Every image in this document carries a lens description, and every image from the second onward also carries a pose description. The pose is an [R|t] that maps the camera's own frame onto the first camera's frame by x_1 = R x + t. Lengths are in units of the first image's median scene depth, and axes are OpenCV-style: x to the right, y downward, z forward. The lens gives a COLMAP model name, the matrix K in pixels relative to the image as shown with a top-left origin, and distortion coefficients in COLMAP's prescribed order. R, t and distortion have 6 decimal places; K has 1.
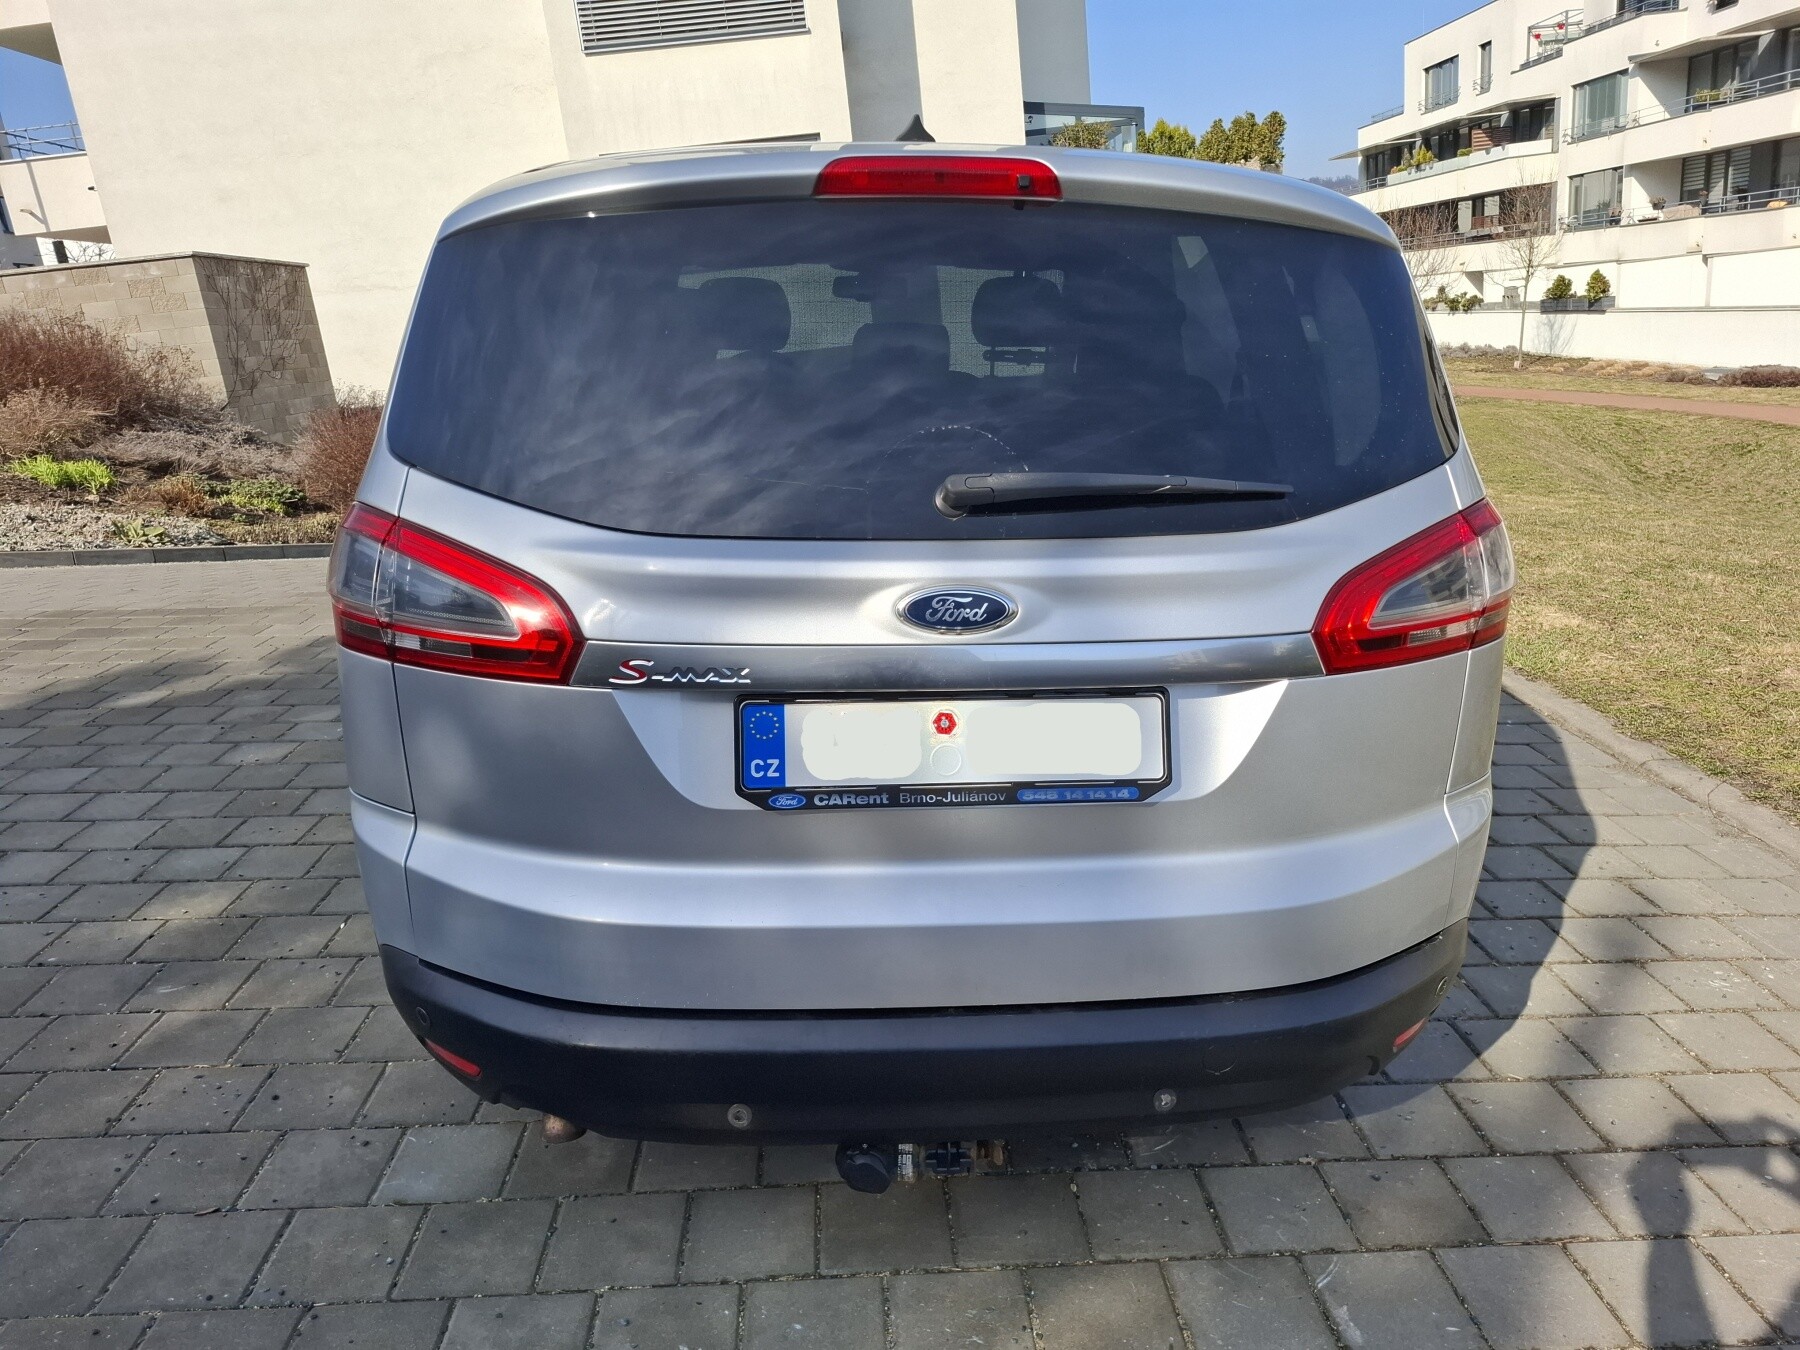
lens RADIAL K [[1259.7, 0, 924.6], [0, 1259.7, 698.5], [0, 0, 1]] dist [0.025202, -0.022456]
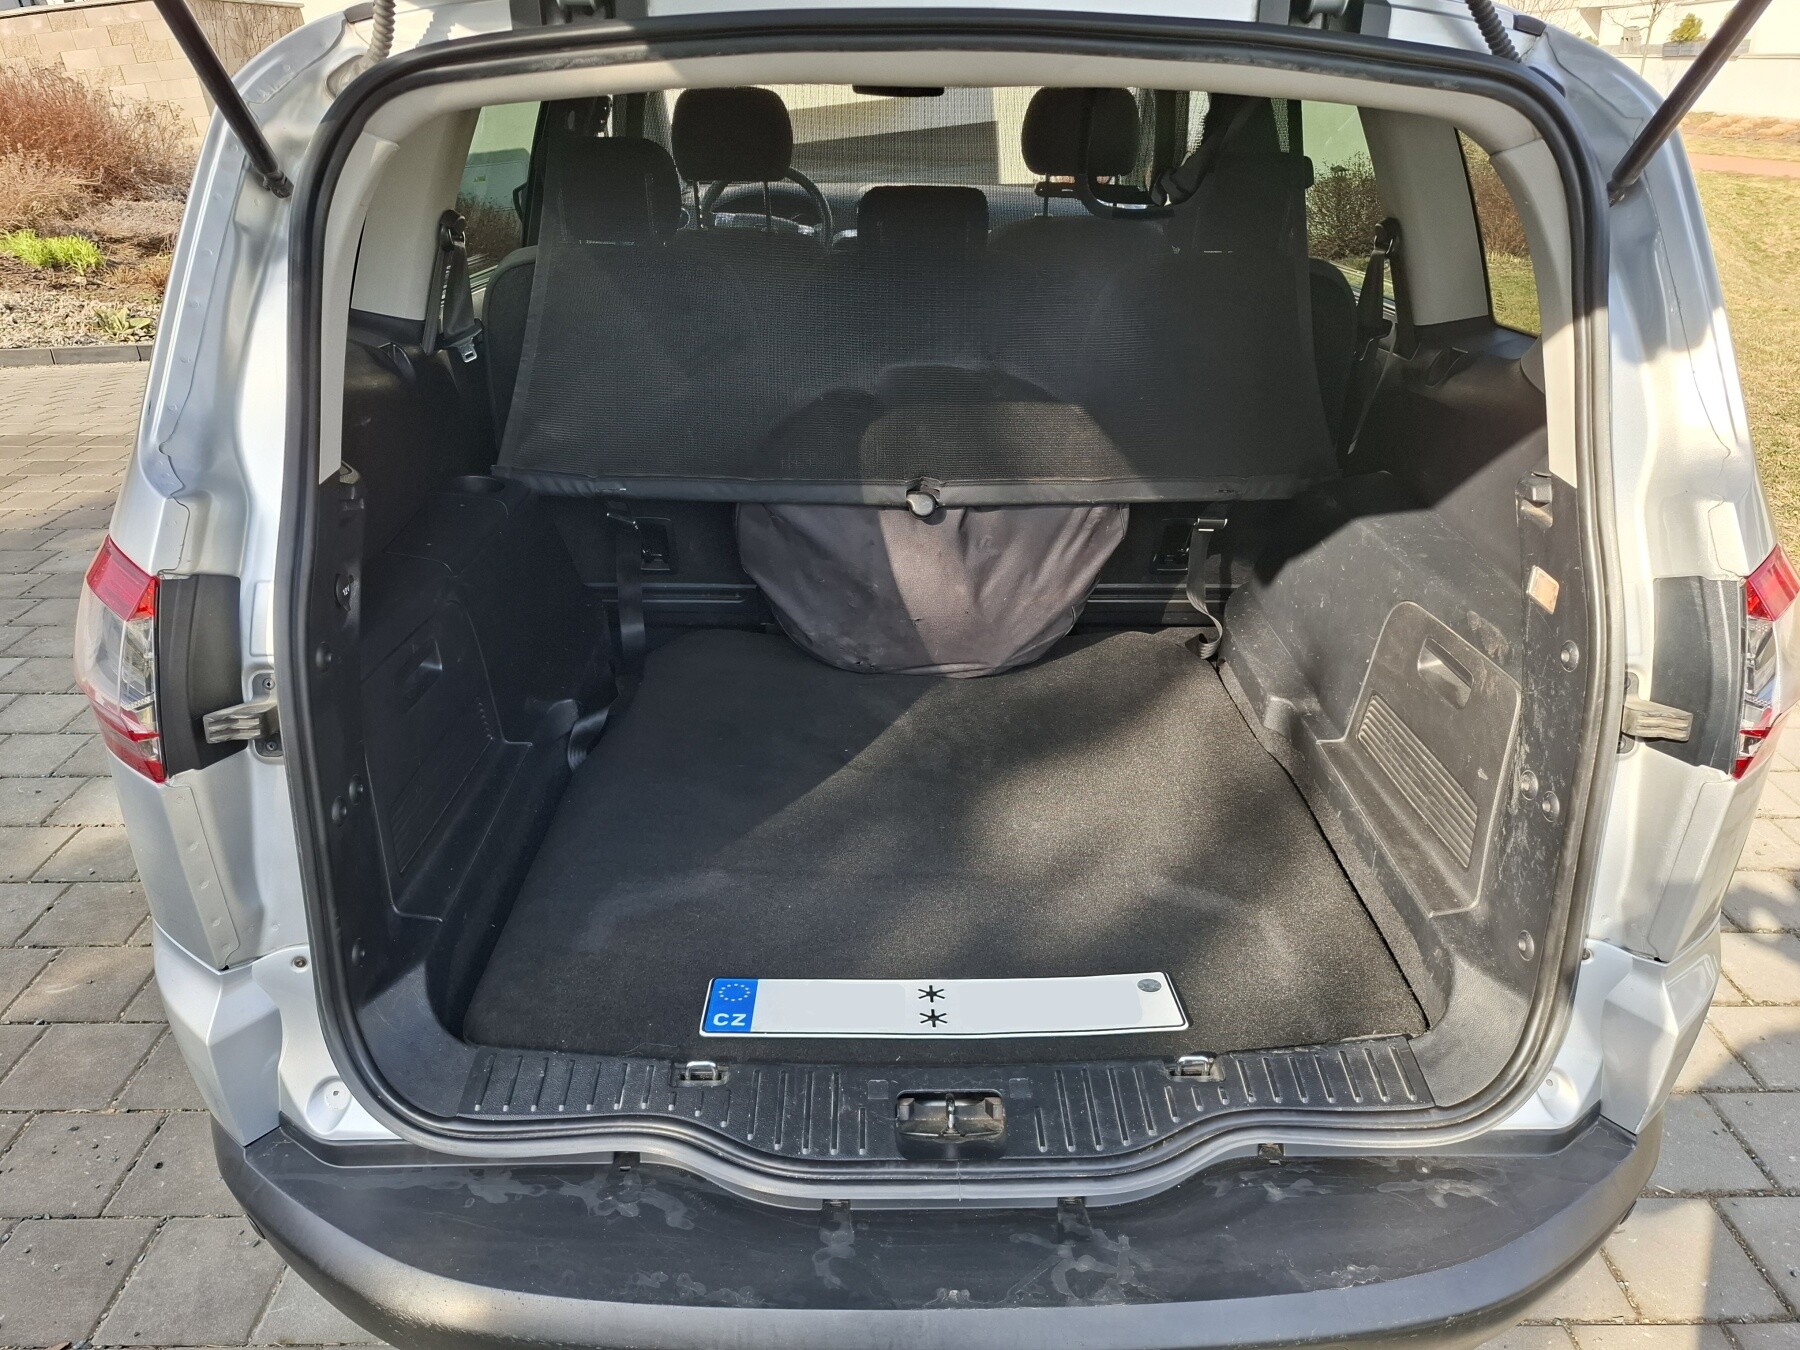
lens RADIAL K [[1259.7, 0, 912.5], [0, 1259.7, 689.3], [0, 0, 1]] dist [0.025202, -0.022456]
pose [[0.998919, 0.024450, -0.039540, 0.002716], [-0.017319, 0.985019, 0.171572, -0.031145], [0.043143, -0.170702, 0.984378, 0.051691]]
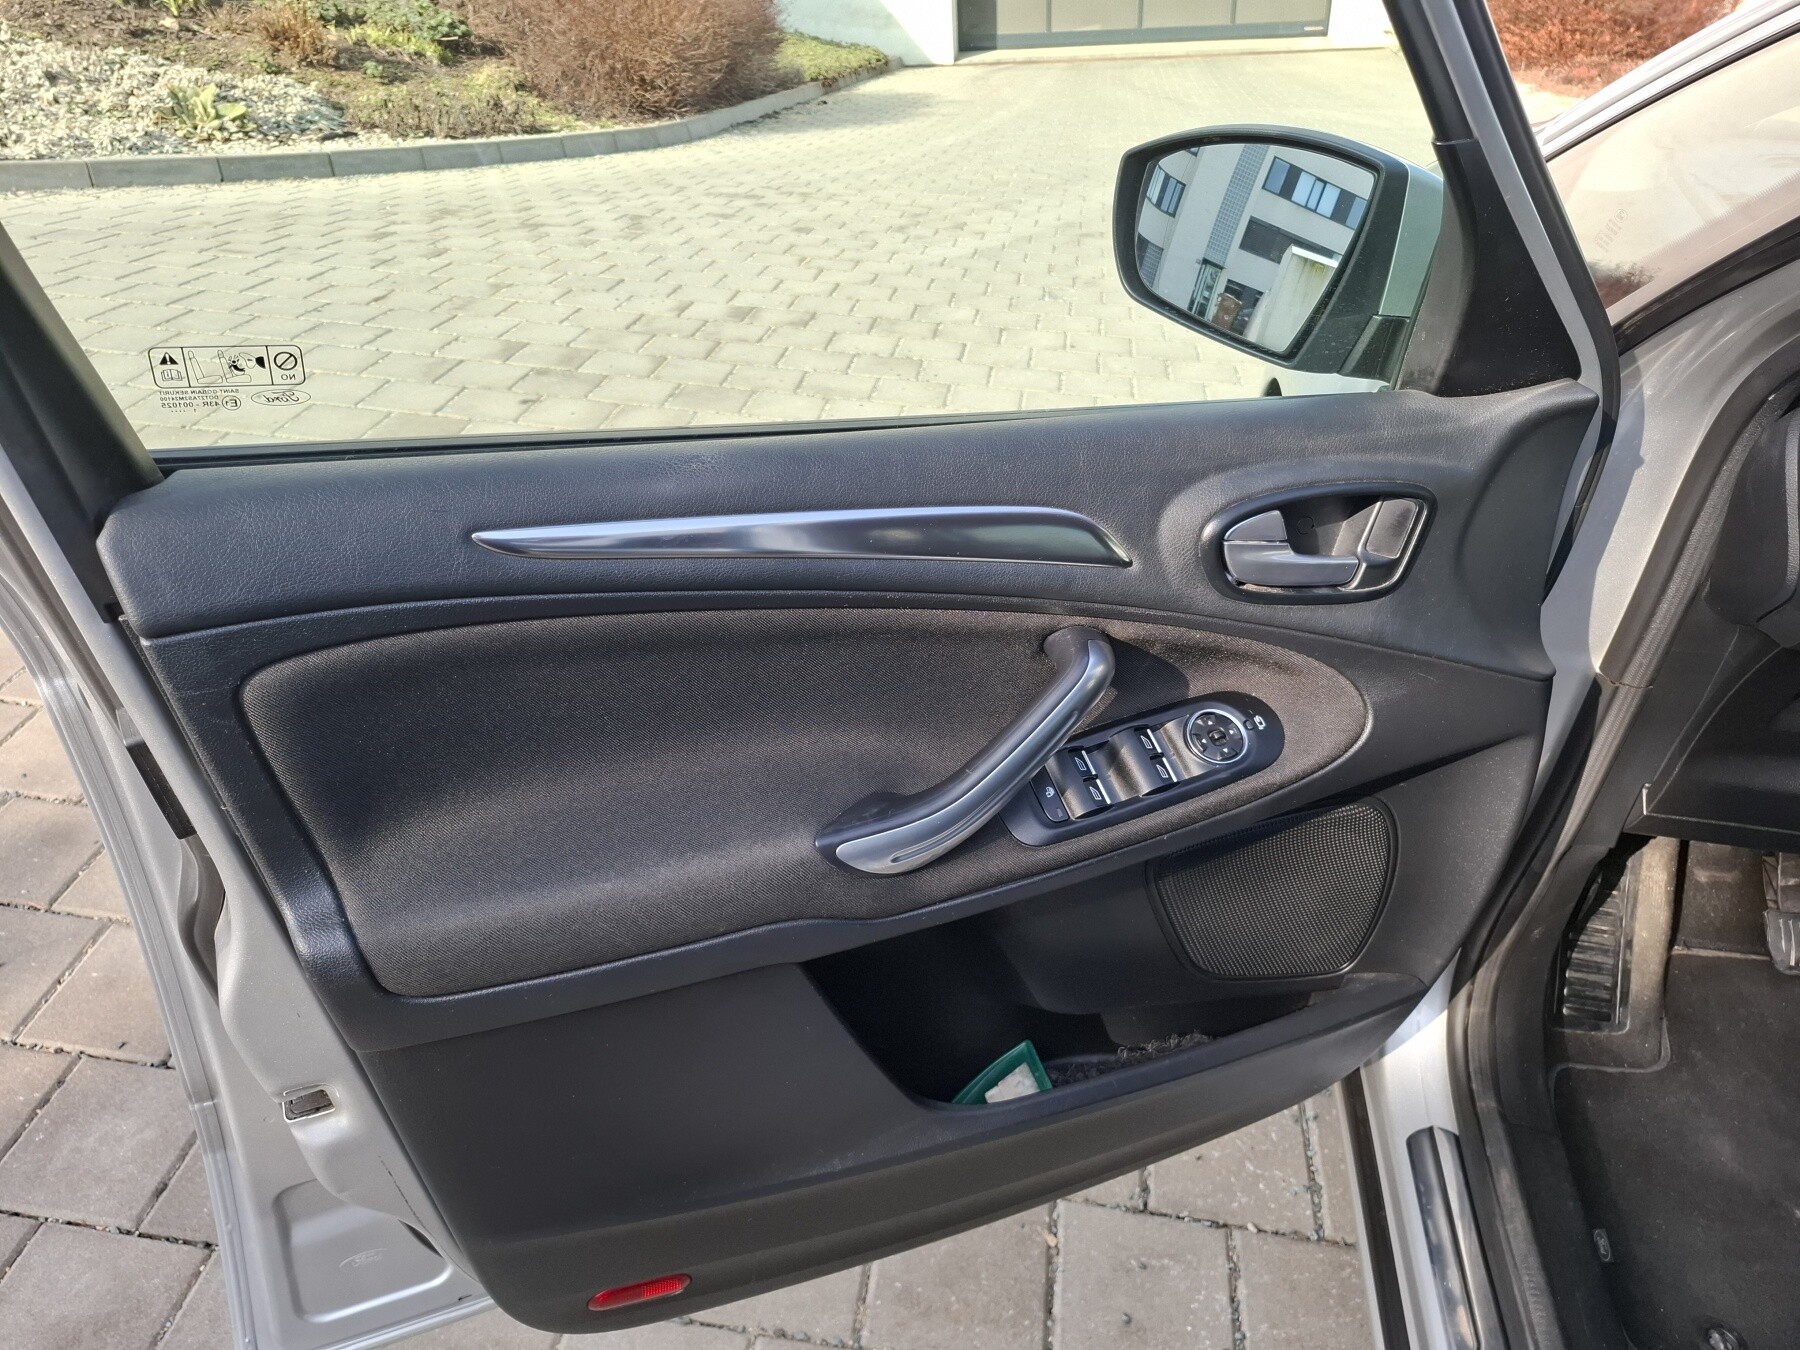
lens RADIAL K [[1259.7, 0, 901.8], [0, 1259.7, 665.6], [0, 0, 1]] dist [0.025202, -0.022456]
pose [[0.979800, 0.149271, -0.133080, -0.129450], [-0.096731, 0.936193, 0.337914, -0.102090], [0.175029, -0.318215, 0.931721, 0.322362]]
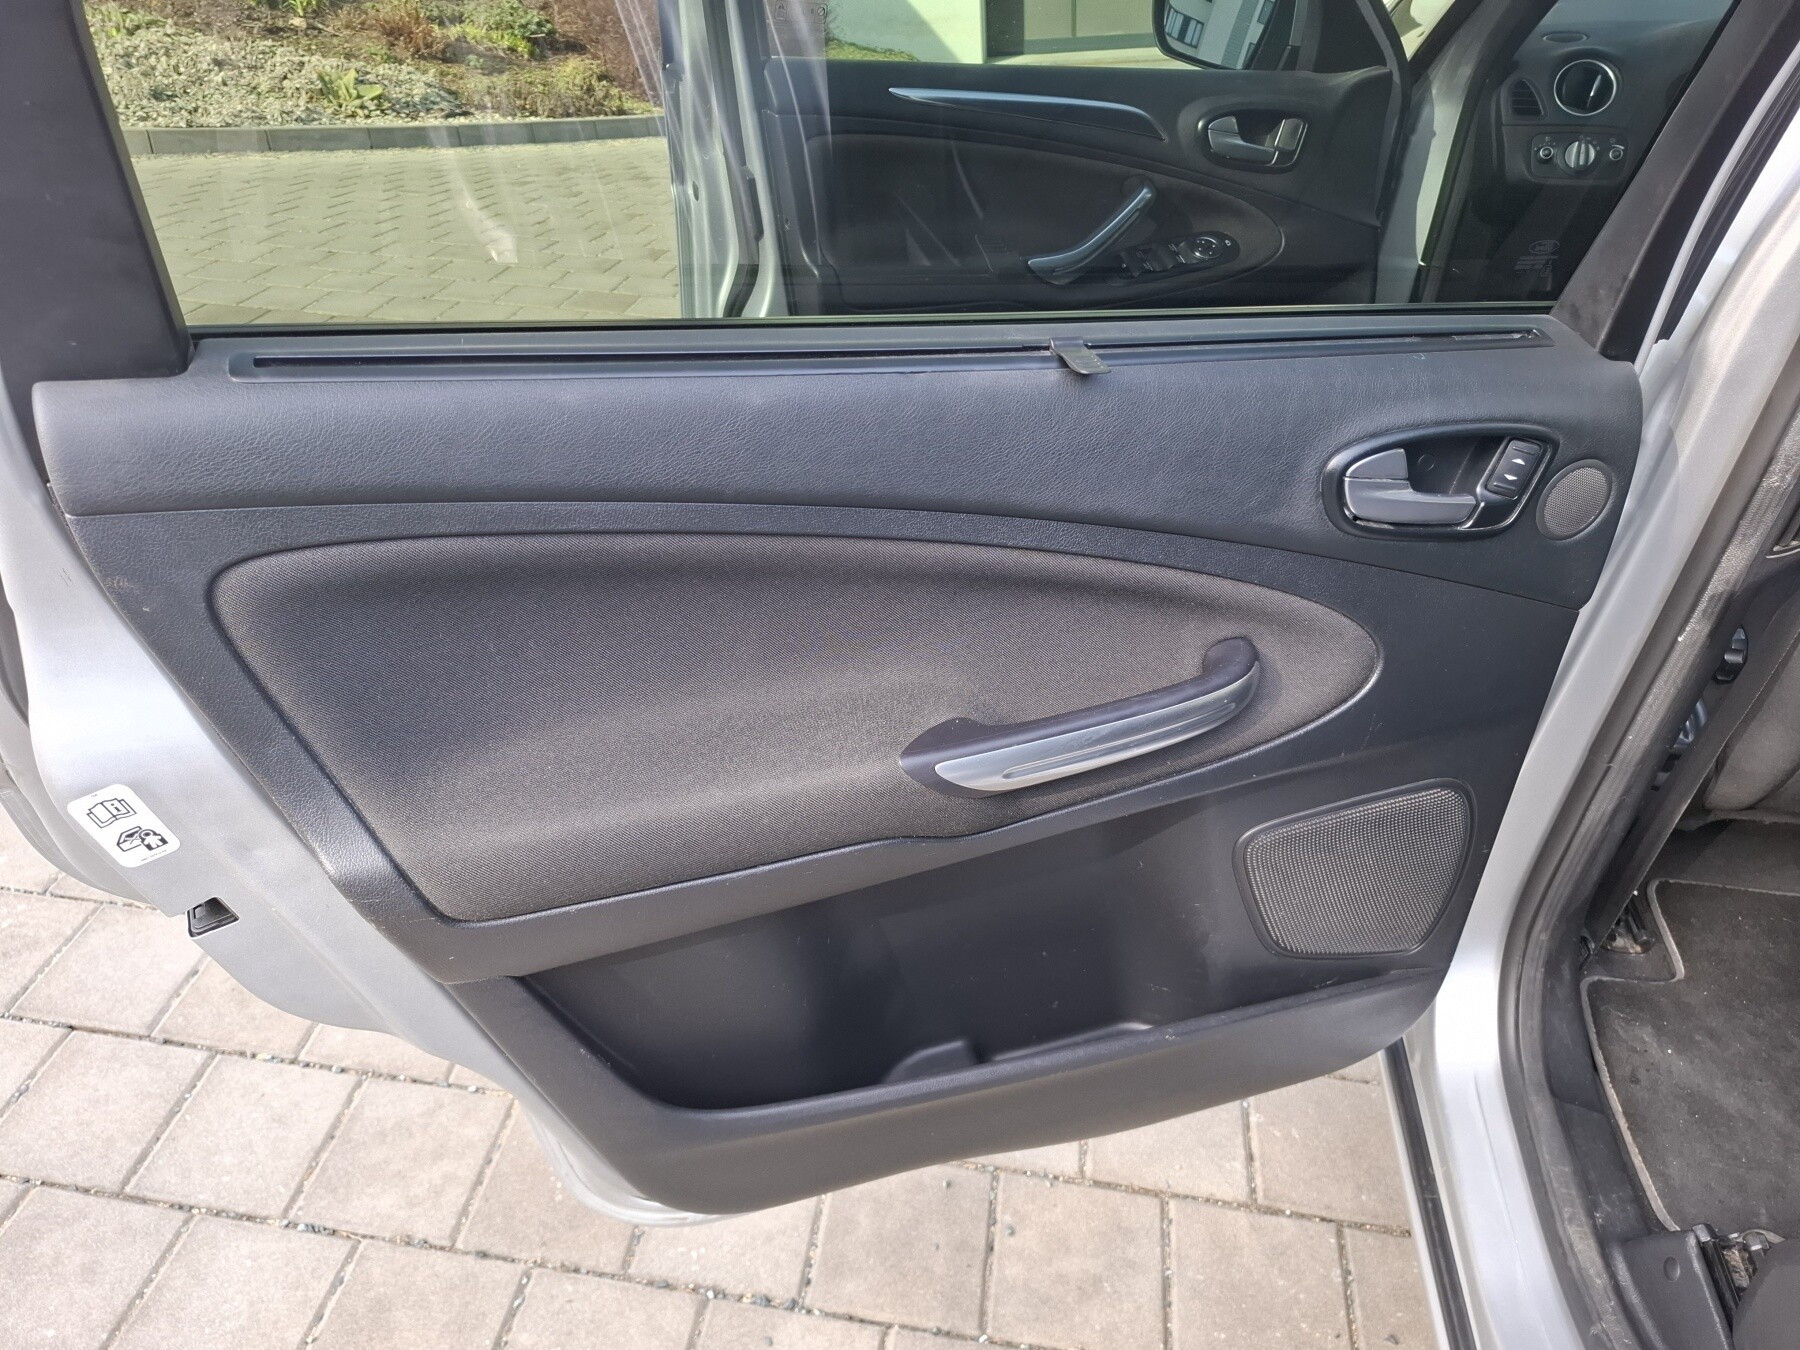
lens RADIAL K [[1259.7, 0, 884.8], [0, 1259.7, 688.7], [0, 0, 1]] dist [0.025202, -0.022456]
pose [[0.975480, 0.151874, -0.159289, -0.125829], [-0.089881, 0.935549, 0.341570, -0.073844], [0.200899, -0.318878, 0.926259, 0.229890]]
